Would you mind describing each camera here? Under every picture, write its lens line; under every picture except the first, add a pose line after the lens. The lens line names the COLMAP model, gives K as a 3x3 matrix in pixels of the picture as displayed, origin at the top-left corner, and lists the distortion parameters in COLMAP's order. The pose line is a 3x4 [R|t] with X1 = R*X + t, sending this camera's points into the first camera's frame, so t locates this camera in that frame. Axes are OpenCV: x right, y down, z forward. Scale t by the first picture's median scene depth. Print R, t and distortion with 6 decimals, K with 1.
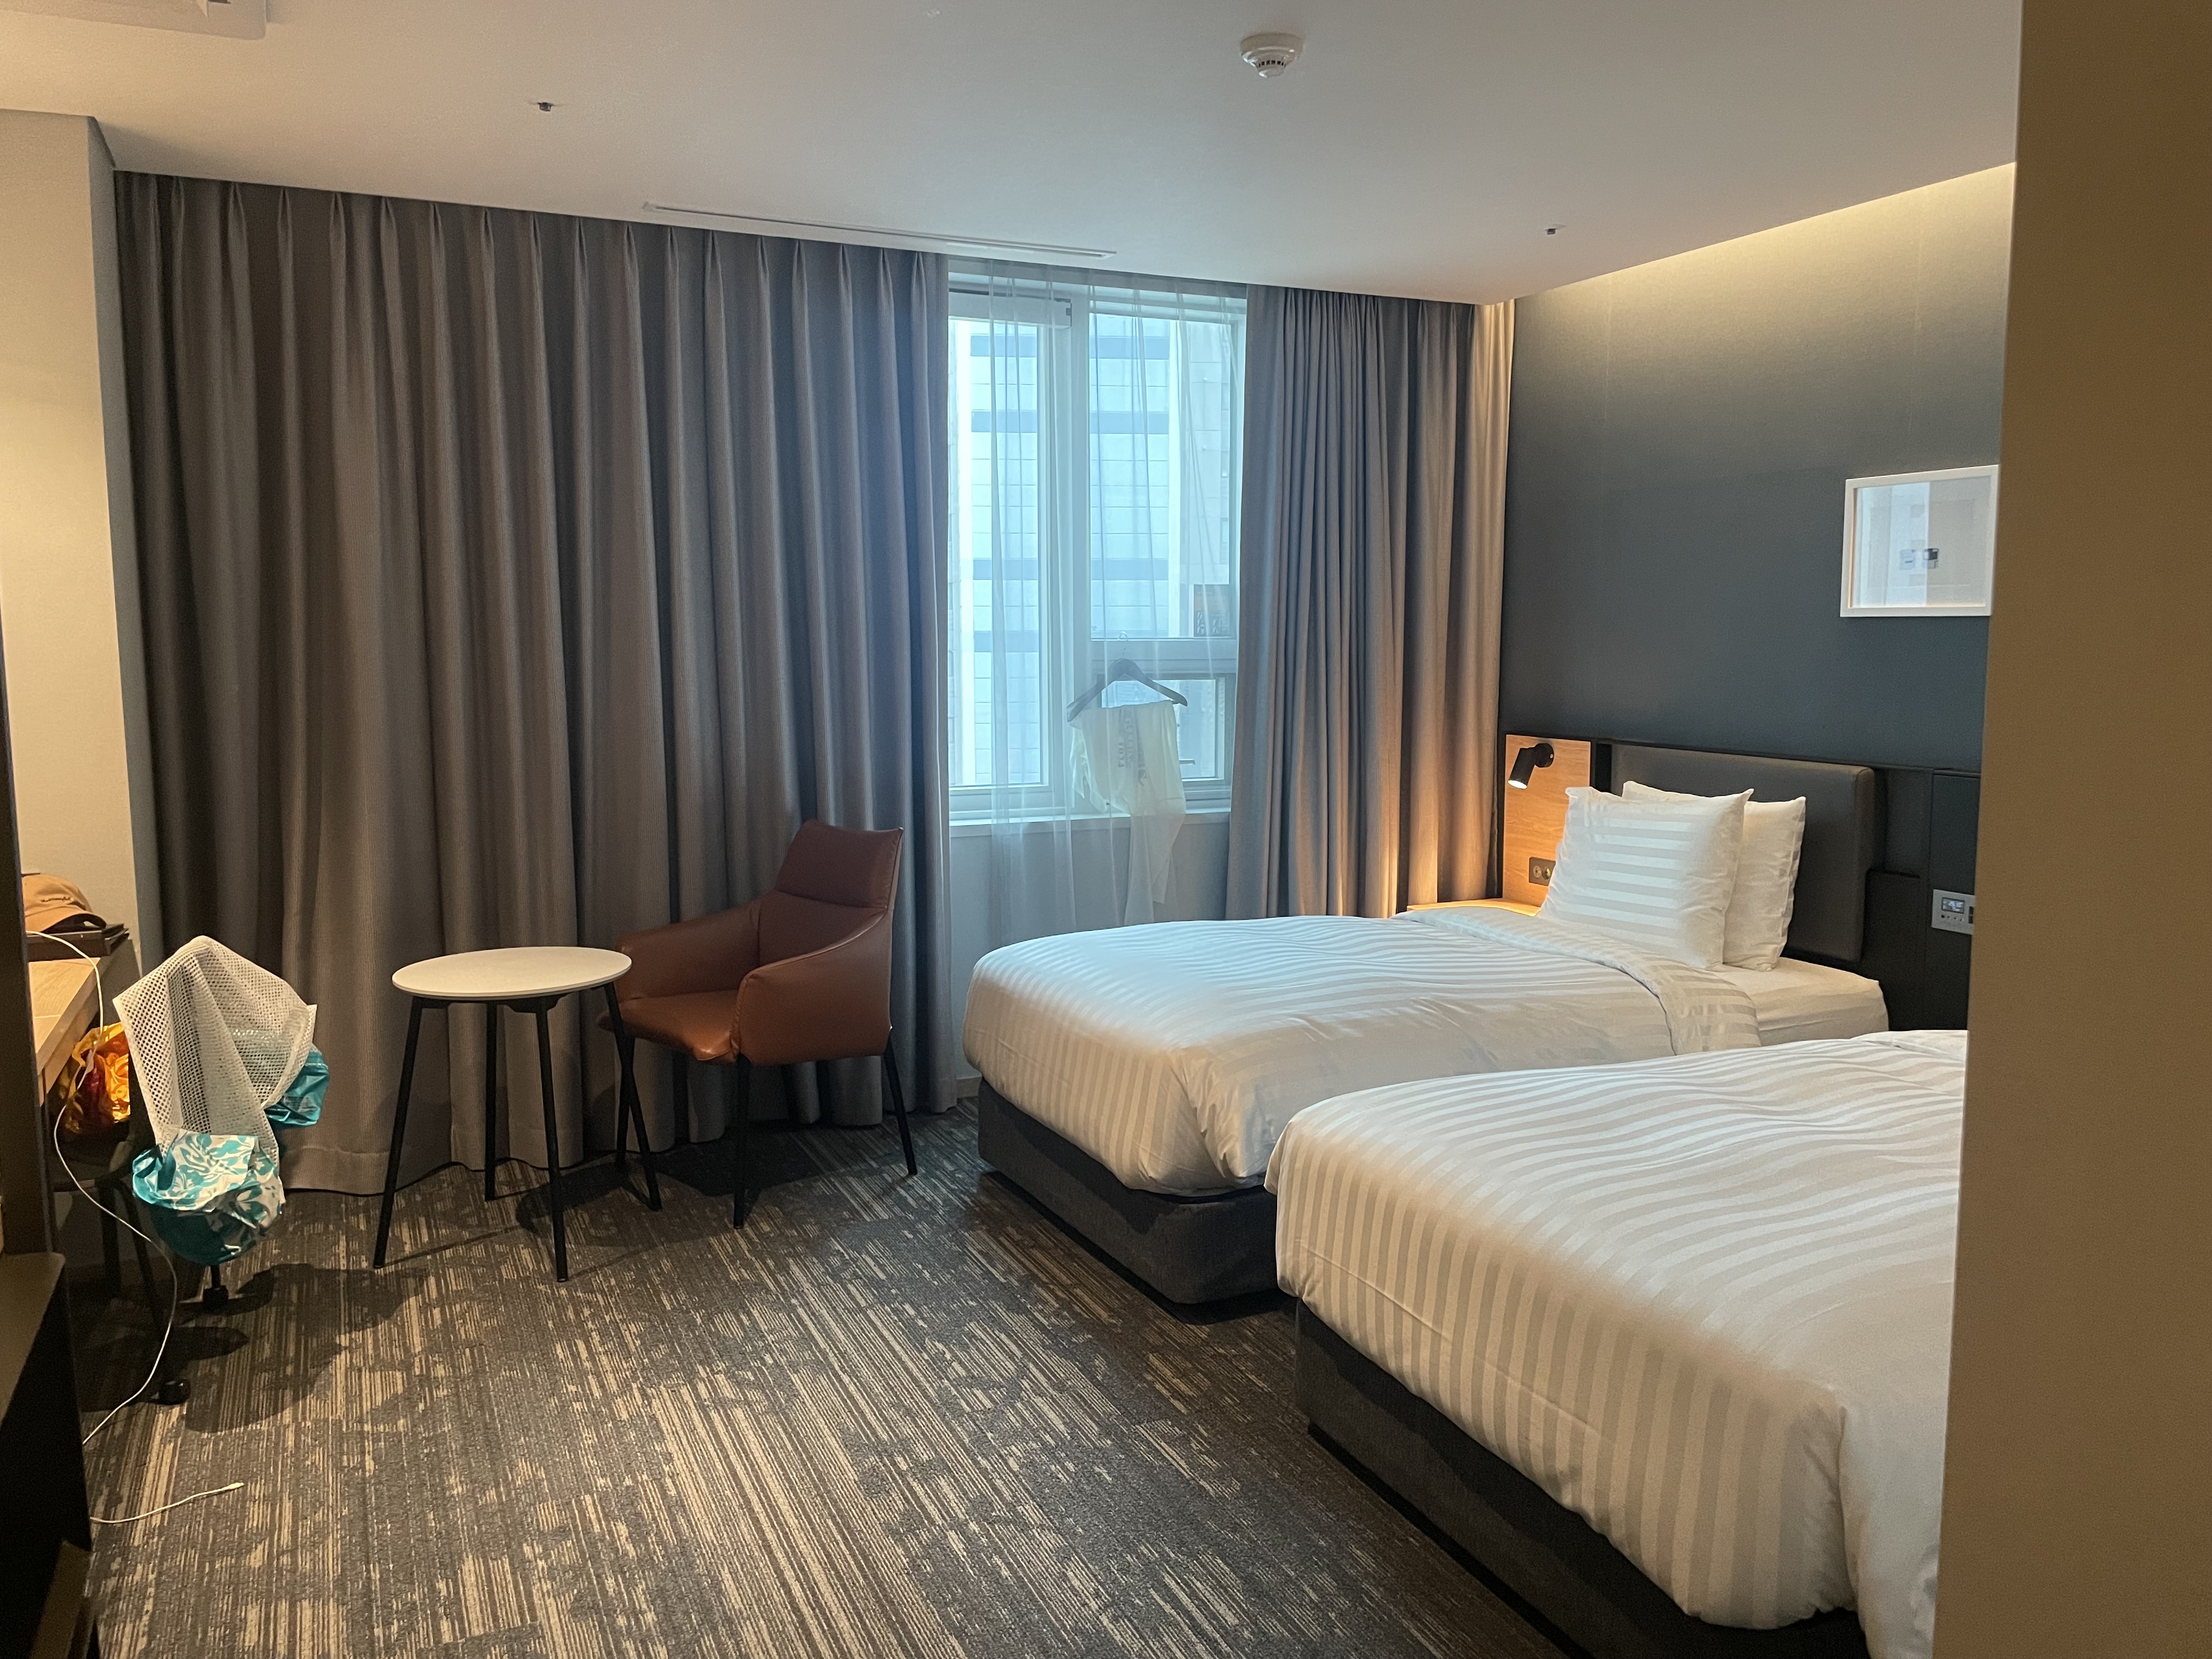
lens RADIAL K [[1673.8, 0, 1107.1], [0, 1673.8, 823.5], [0, 0, 1]] dist [0.107253, -0.231056]
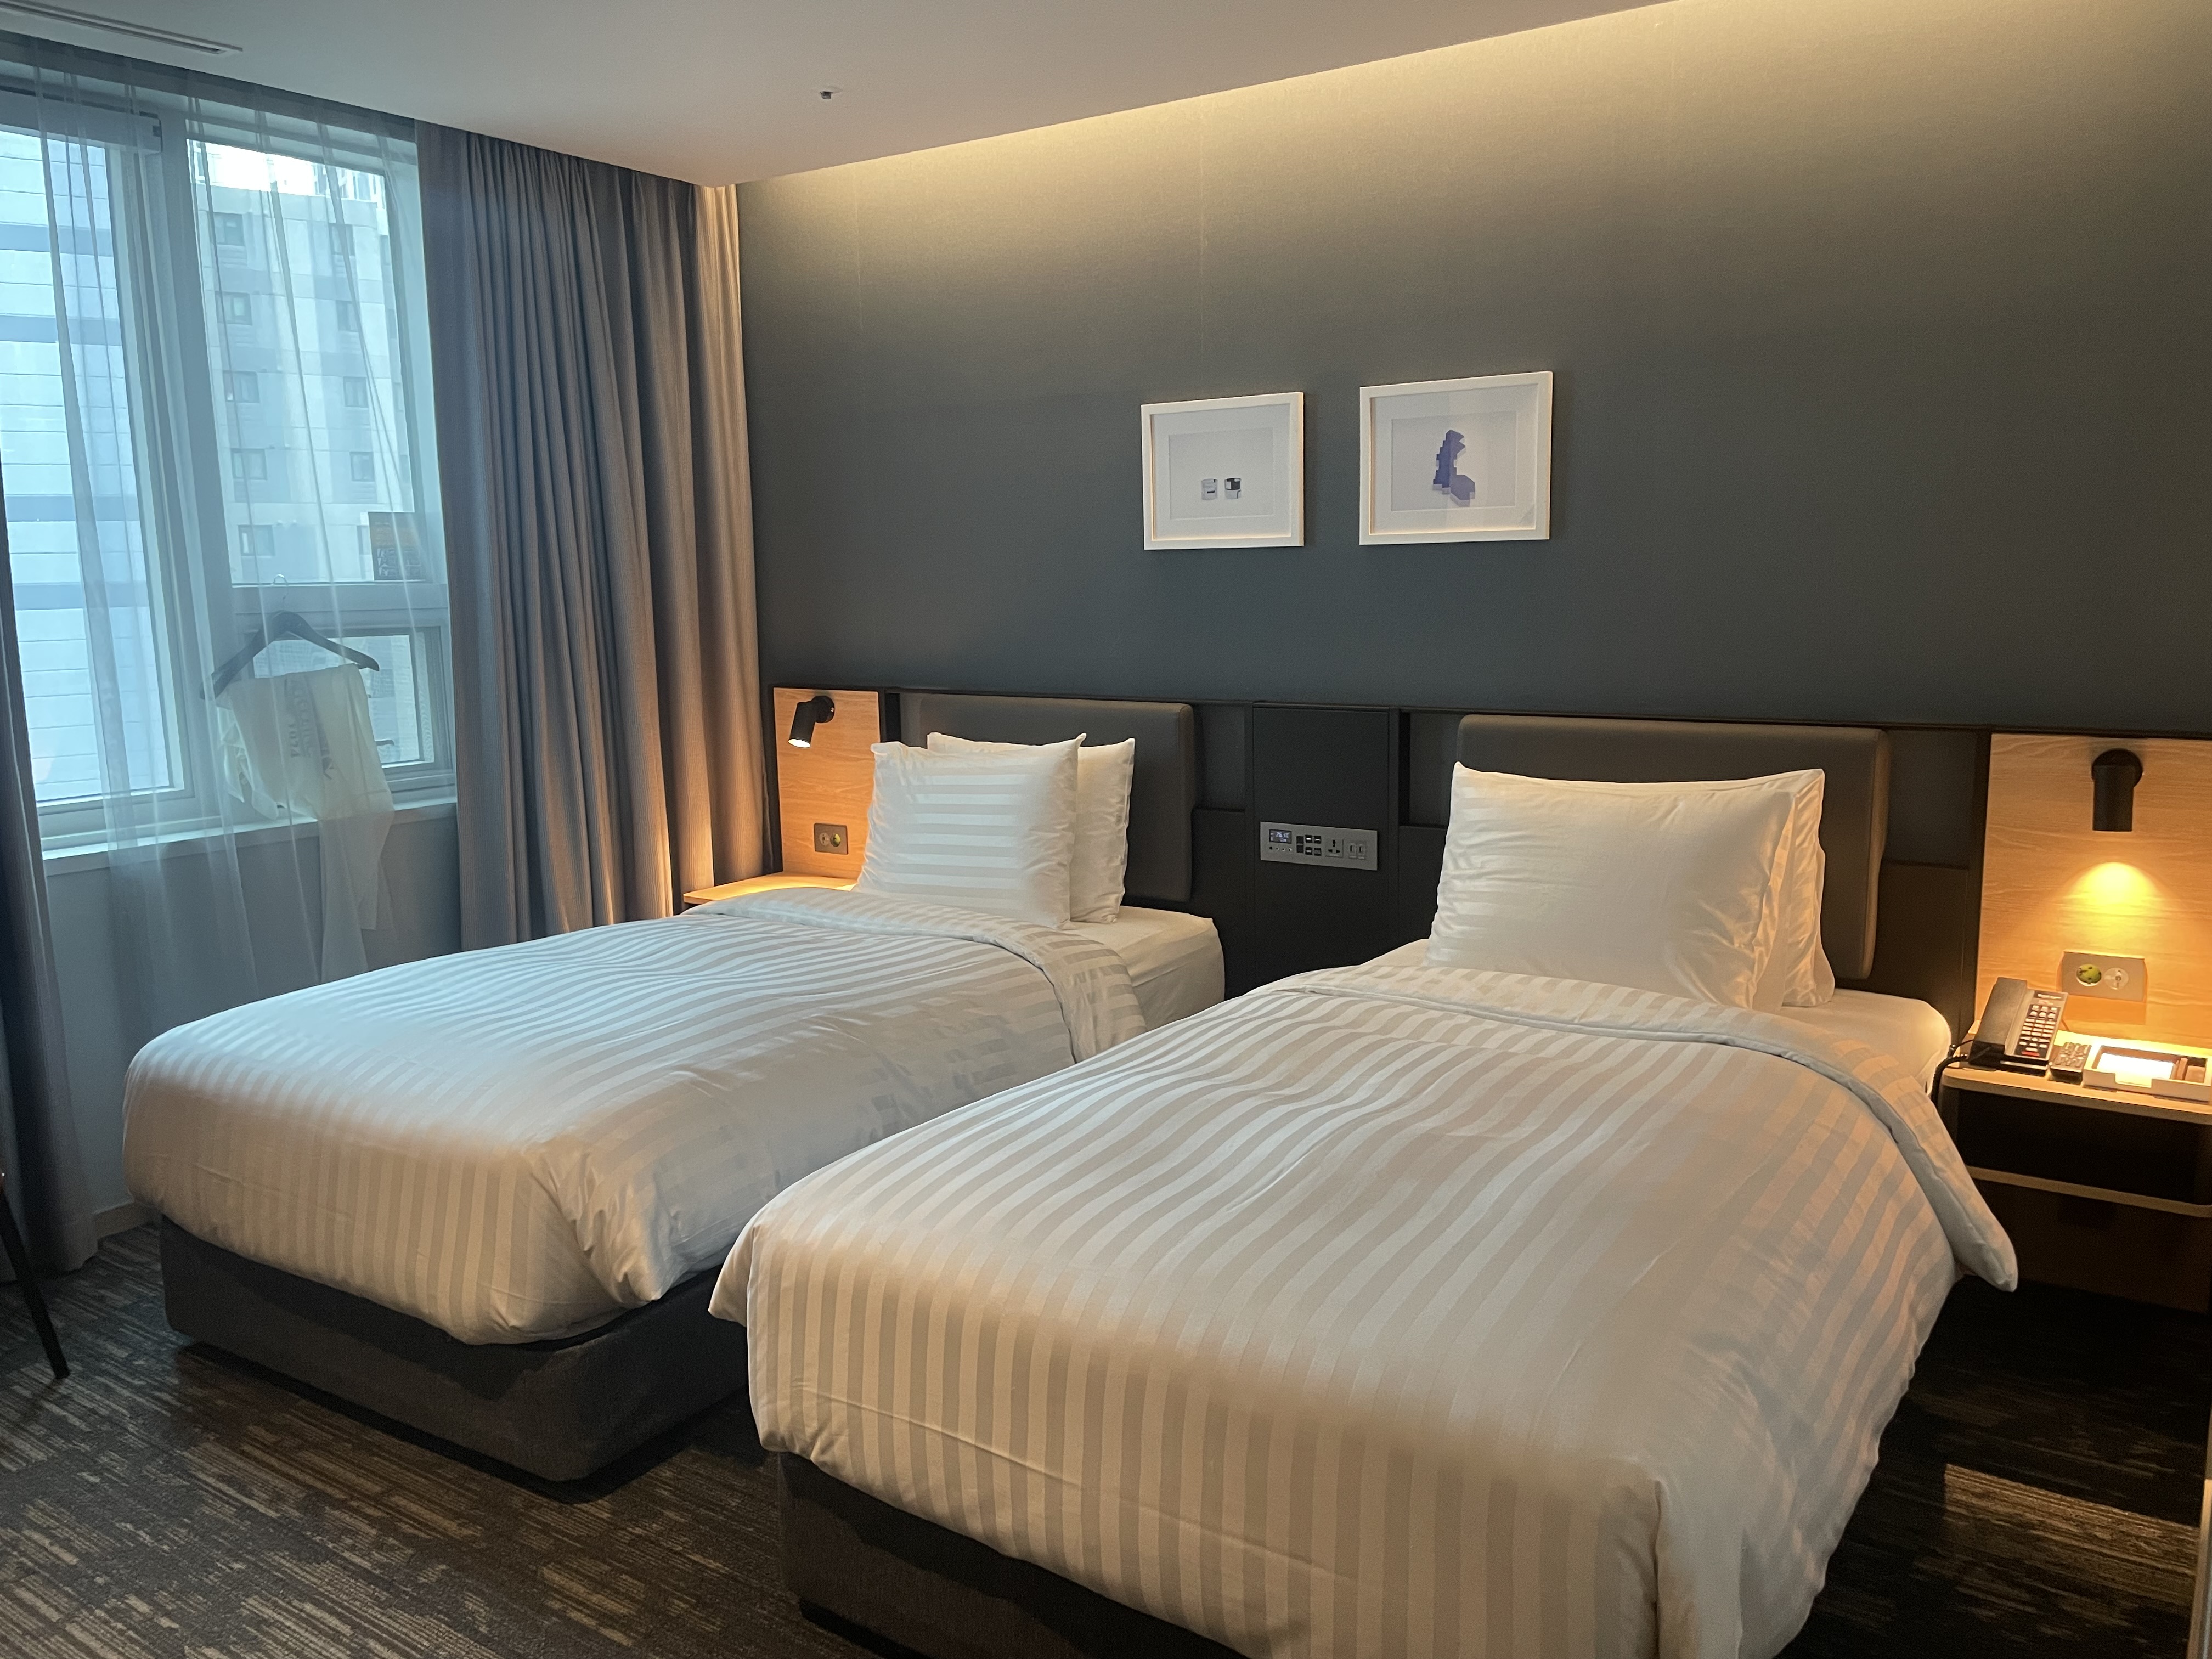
lens RADIAL K [[1643.6, 0, 1114.3], [0, 1643.6, 825.1], [0, 0, 1]] dist [0.093351, -0.126927]
pose [[0.847659, -0.096321, 0.521724, -0.093173], [0.077959, 0.995320, 0.057095, -0.021750], [-0.524782, -0.007724, 0.851202, 0.219799]]
